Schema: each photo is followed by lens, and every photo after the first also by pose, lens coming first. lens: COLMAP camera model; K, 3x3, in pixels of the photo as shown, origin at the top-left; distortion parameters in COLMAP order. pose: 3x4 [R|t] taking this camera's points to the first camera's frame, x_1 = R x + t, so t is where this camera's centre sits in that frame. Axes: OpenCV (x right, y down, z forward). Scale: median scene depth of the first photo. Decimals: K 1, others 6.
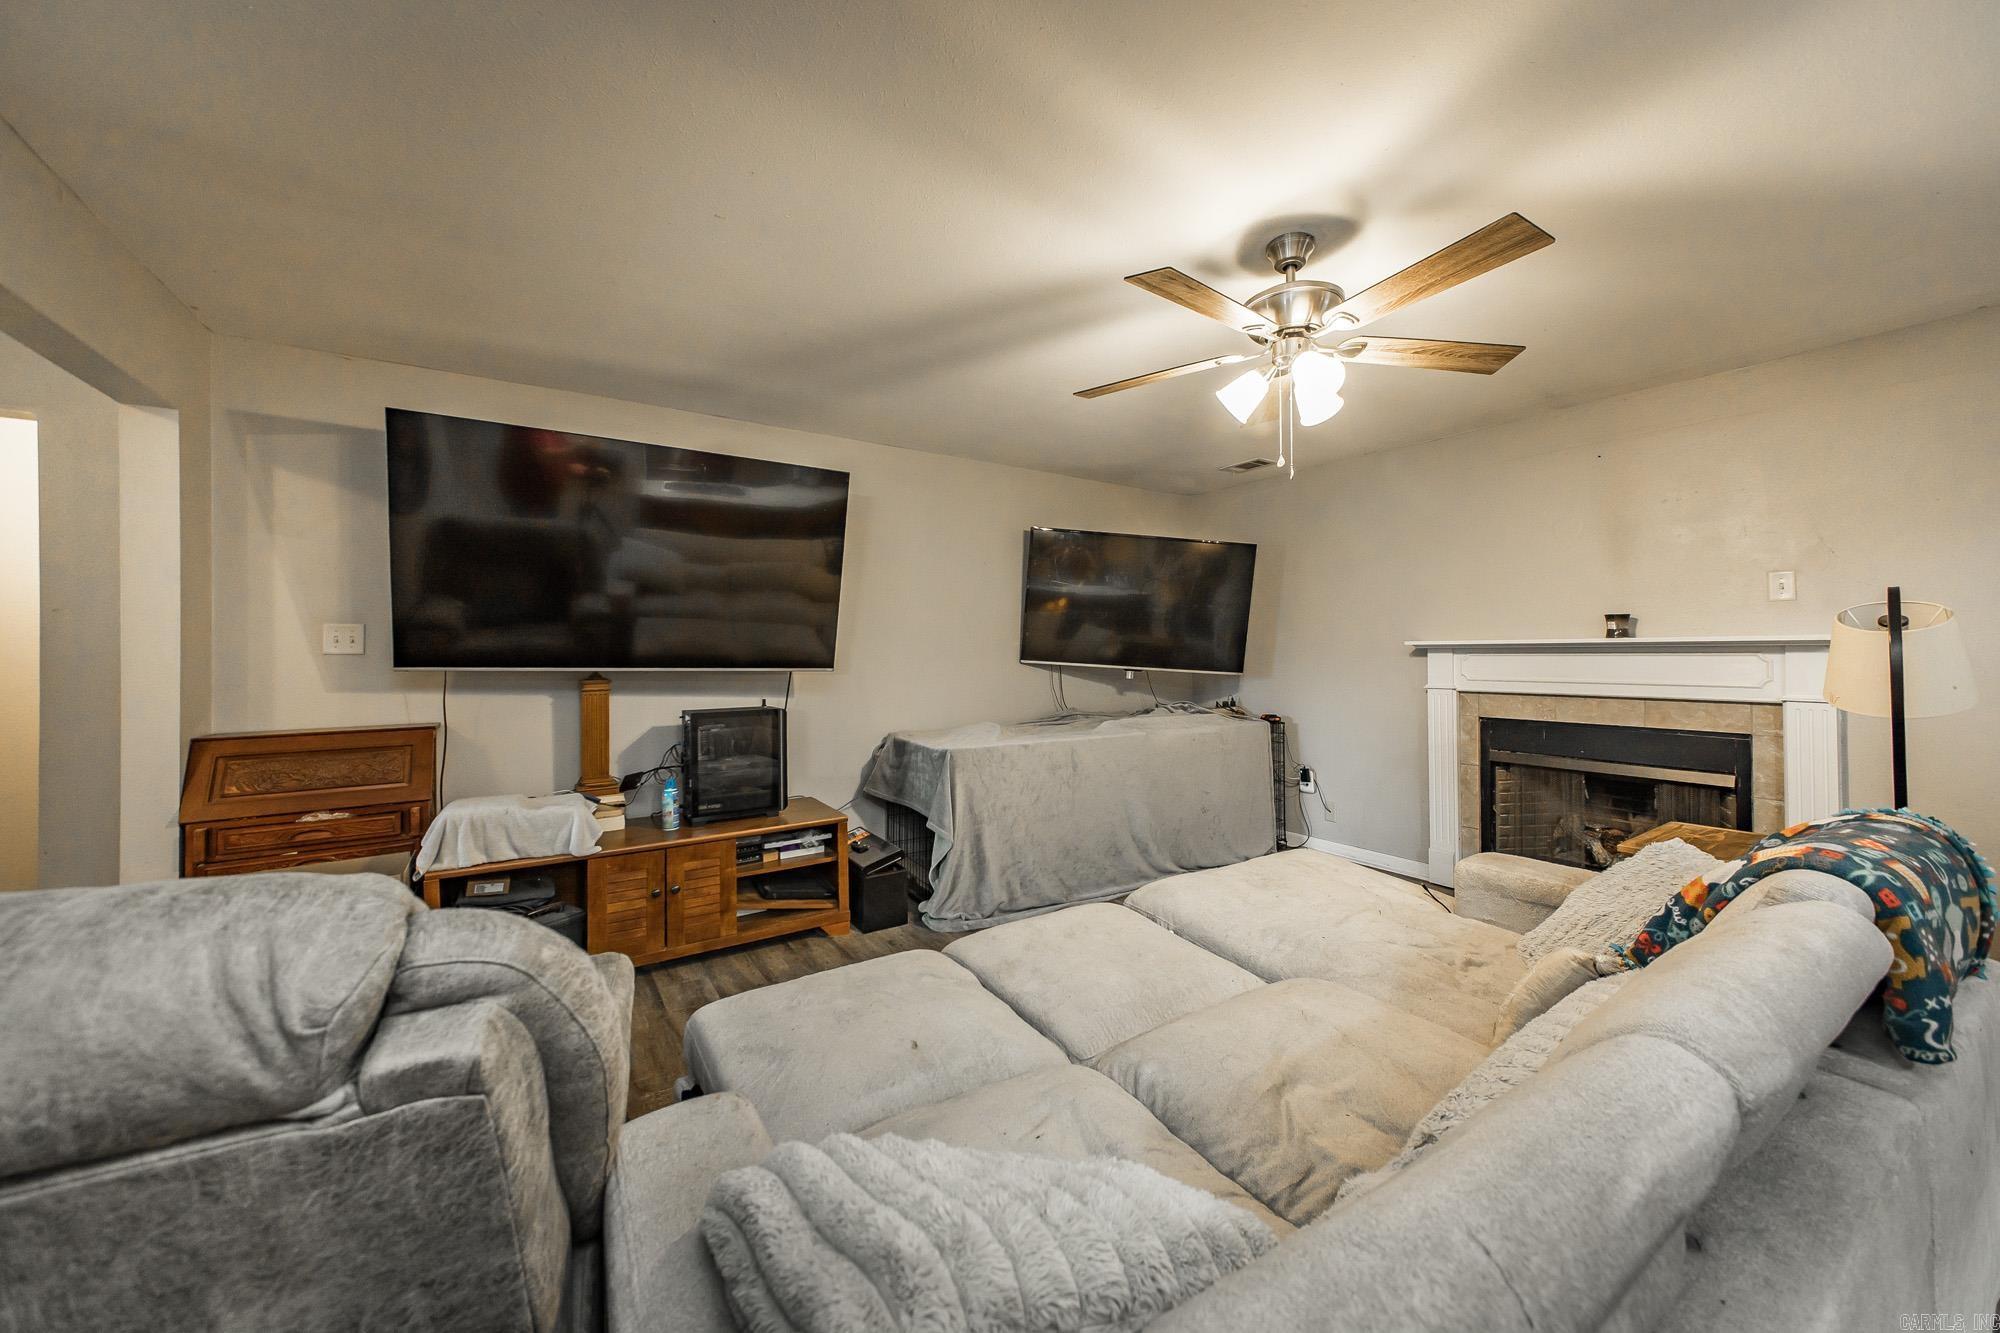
lens RADIAL K [[711.1, 0, 992.4], [0, 711.1, 661.6], [0, 0, 1]] dist [0.001085, 0.000274]
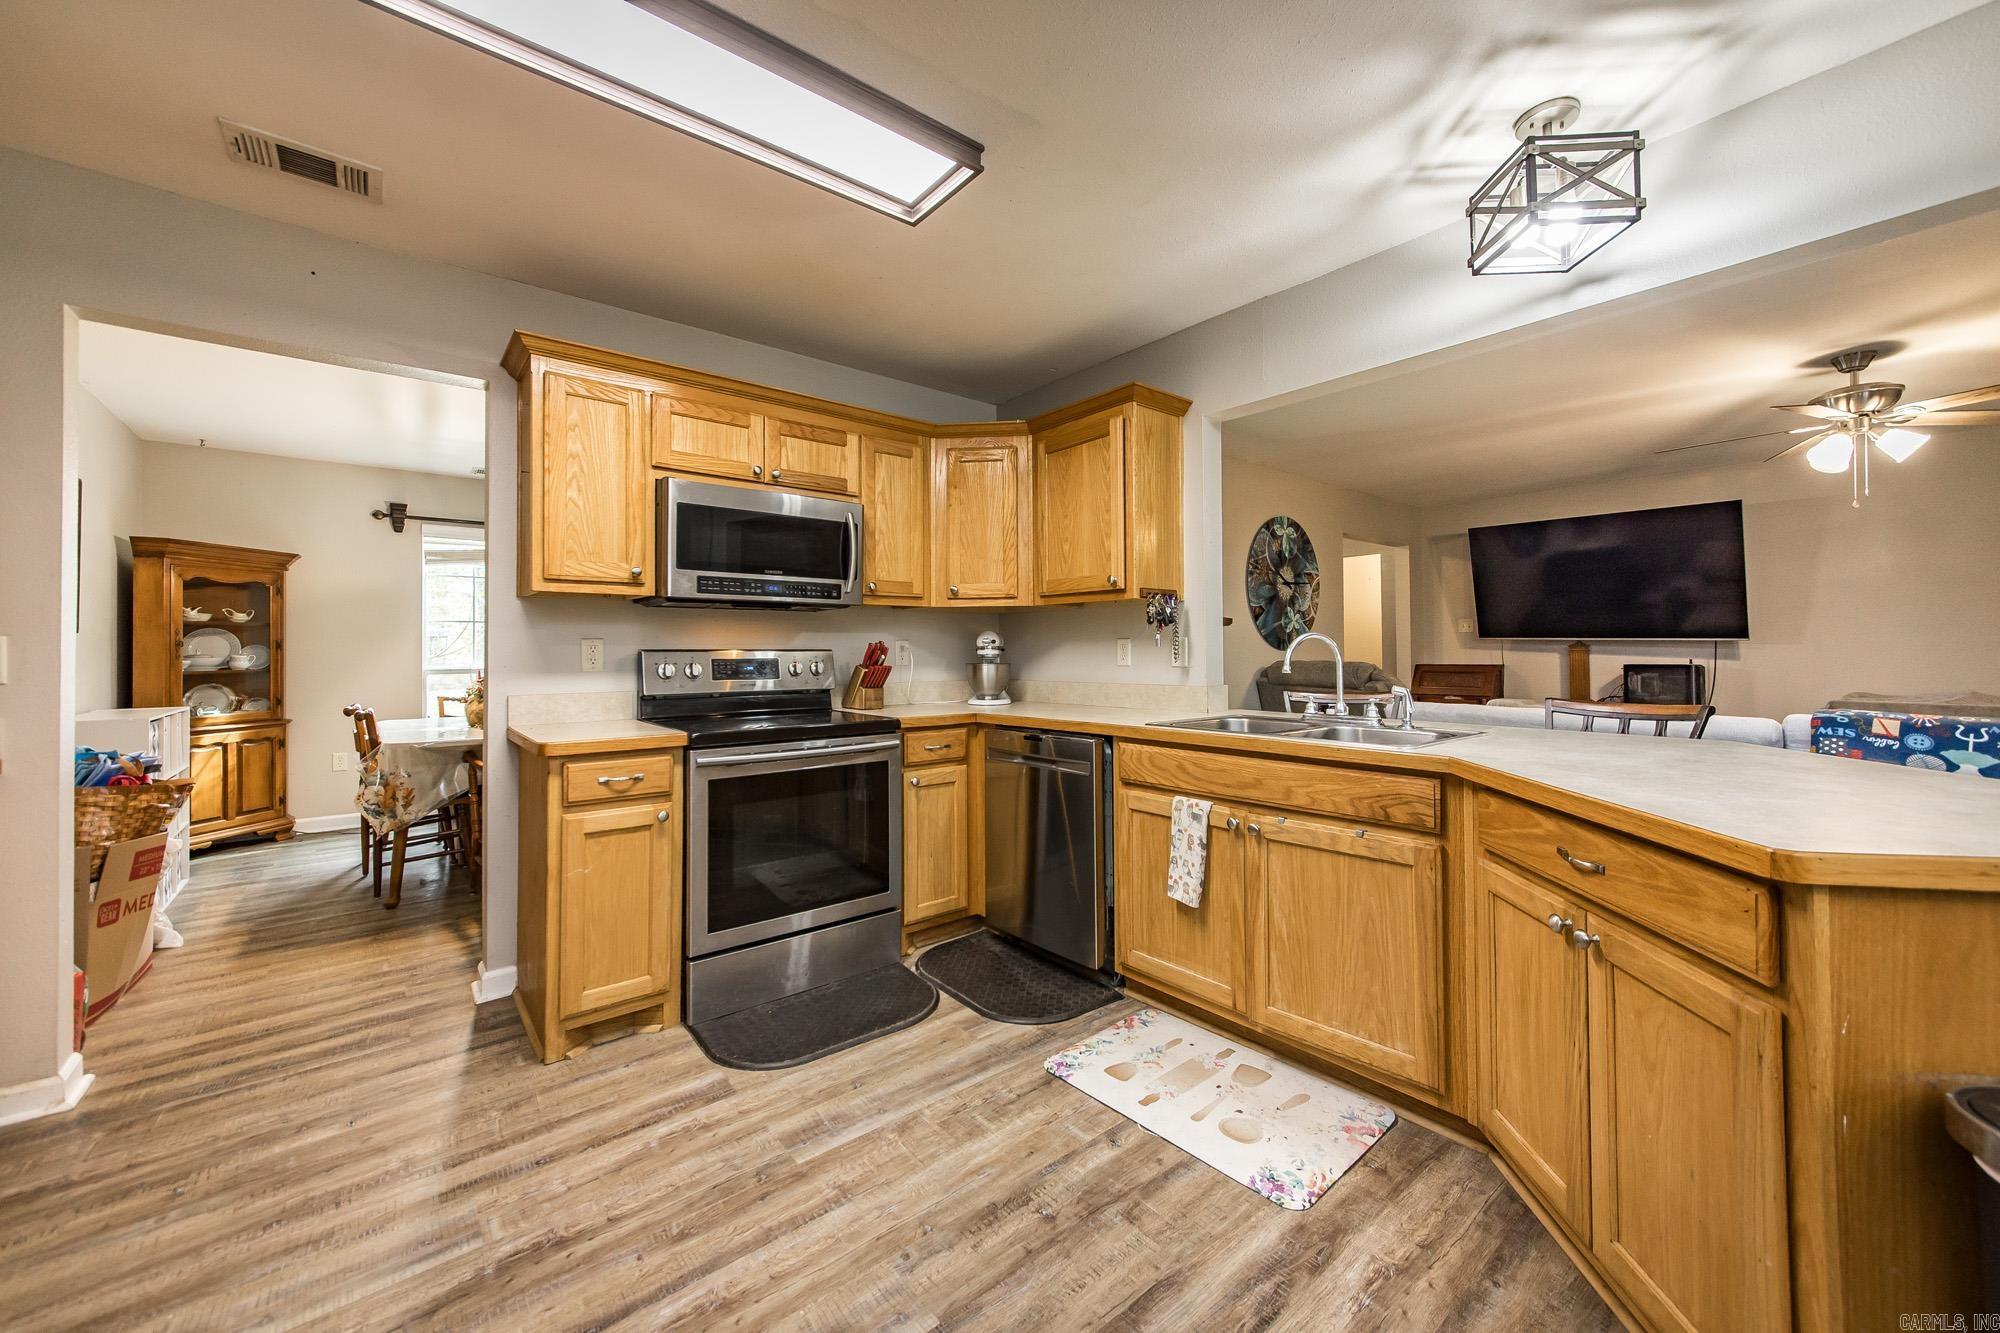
lens RADIAL K [[763.0, 0, 1000.3], [0, 763.0, 641.5], [0, 0, 1]] dist [0.002046, 0.000385]
pose [[0.100335, -0.002456, -0.994951, 1.191997], [0.004670, 0.999987, -0.001997, 0.015372], [0.994943, -0.004446, 0.100345, -0.634835]]
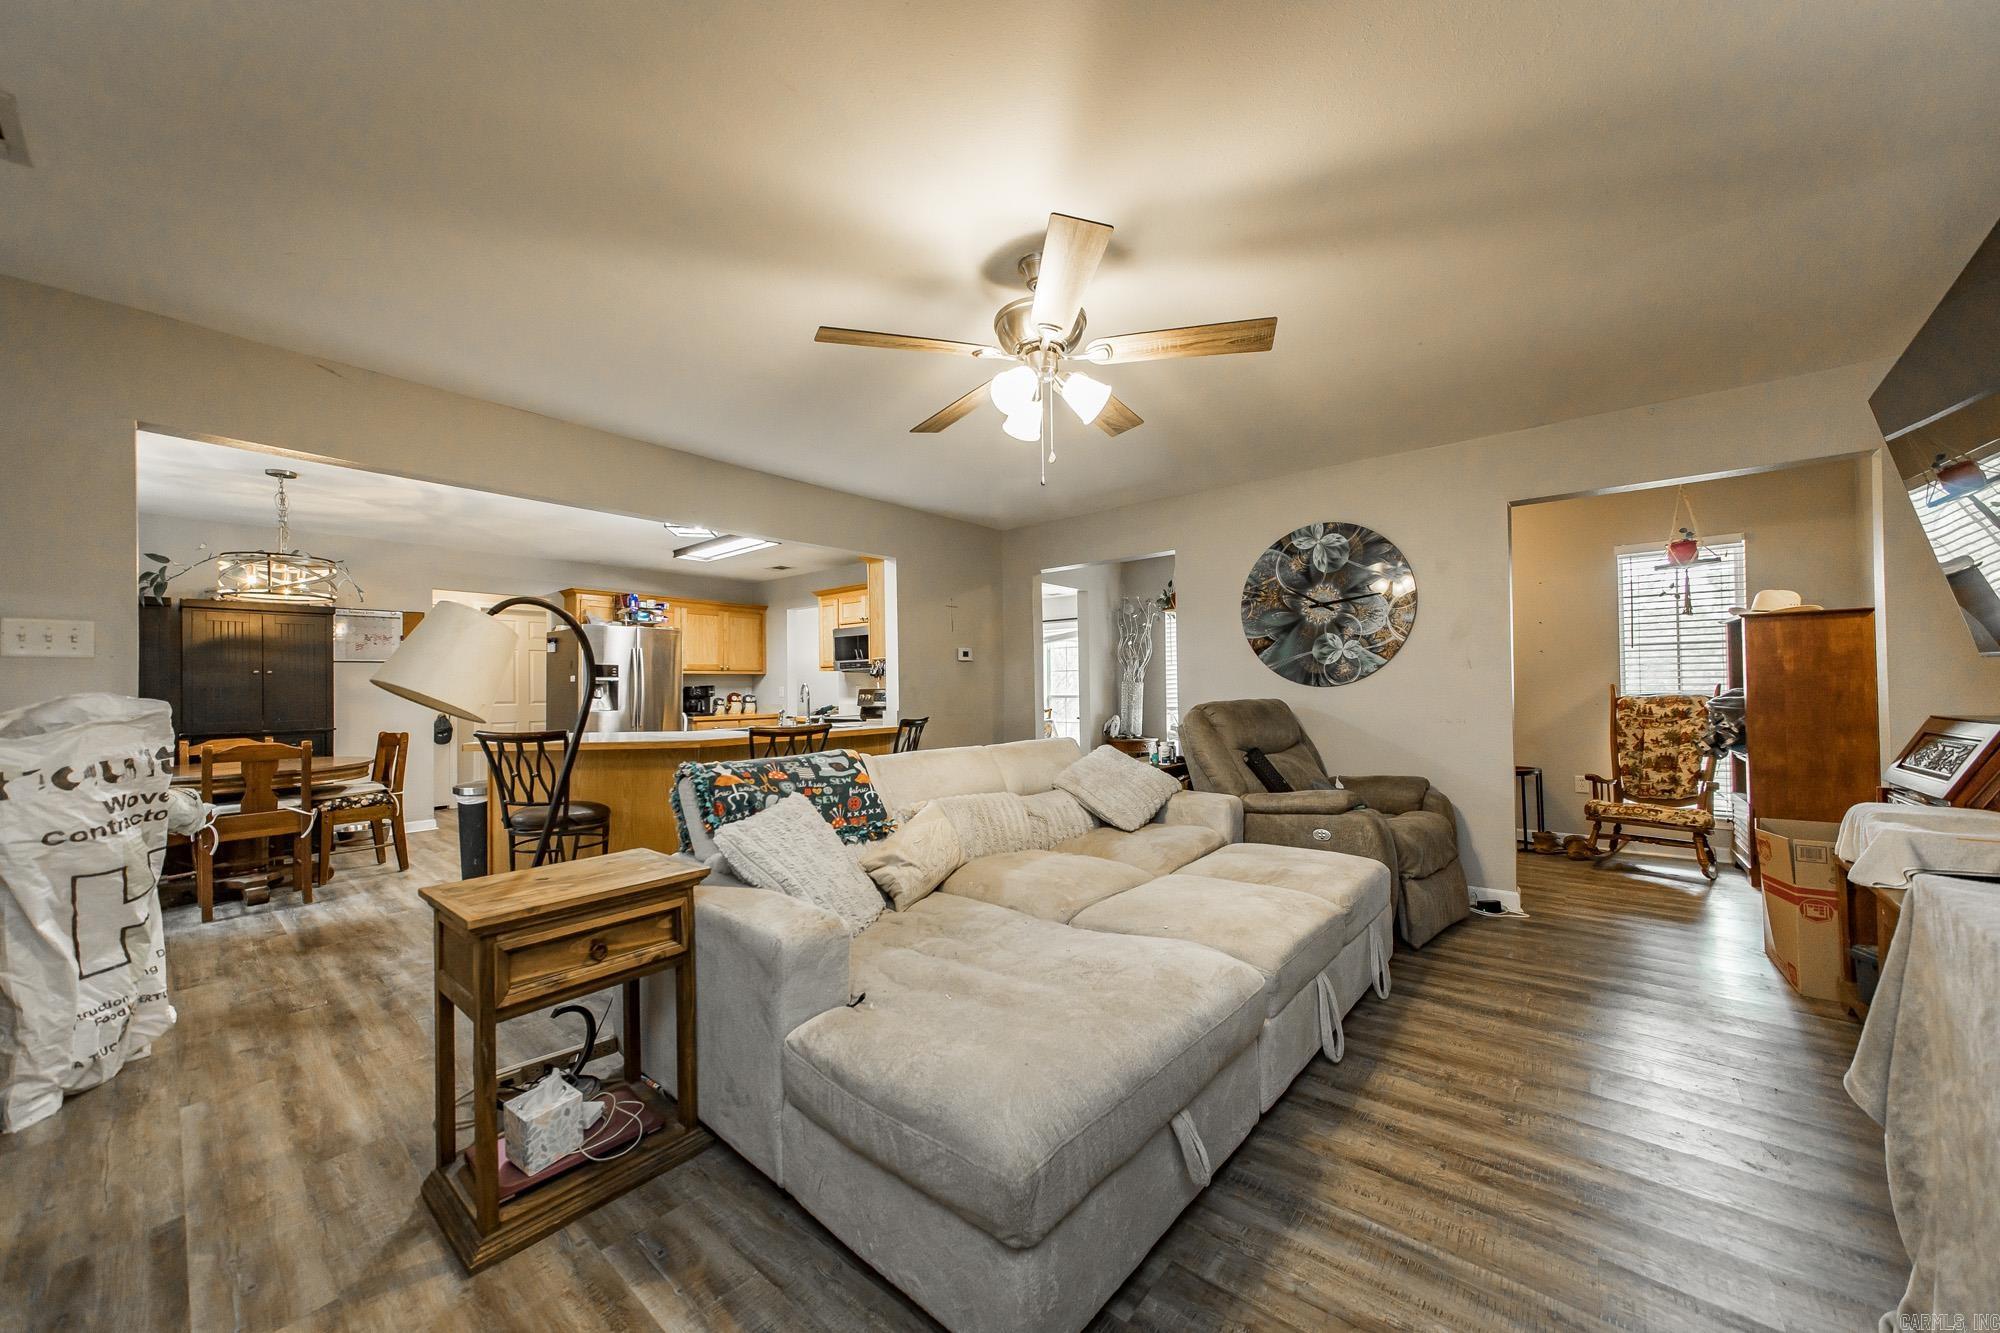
lens RADIAL K [[724.3, 0, 1000.5], [0, 724.3, 676.0], [0, 0, 1]] dist [0.000240, 0.000000]
pose [[-0.960660, 0.016327, -0.277247, 0.488530], [0.021385, 0.999655, -0.015231, 0.023047], [0.276903, -0.020560, -0.960678, 1.294801]]
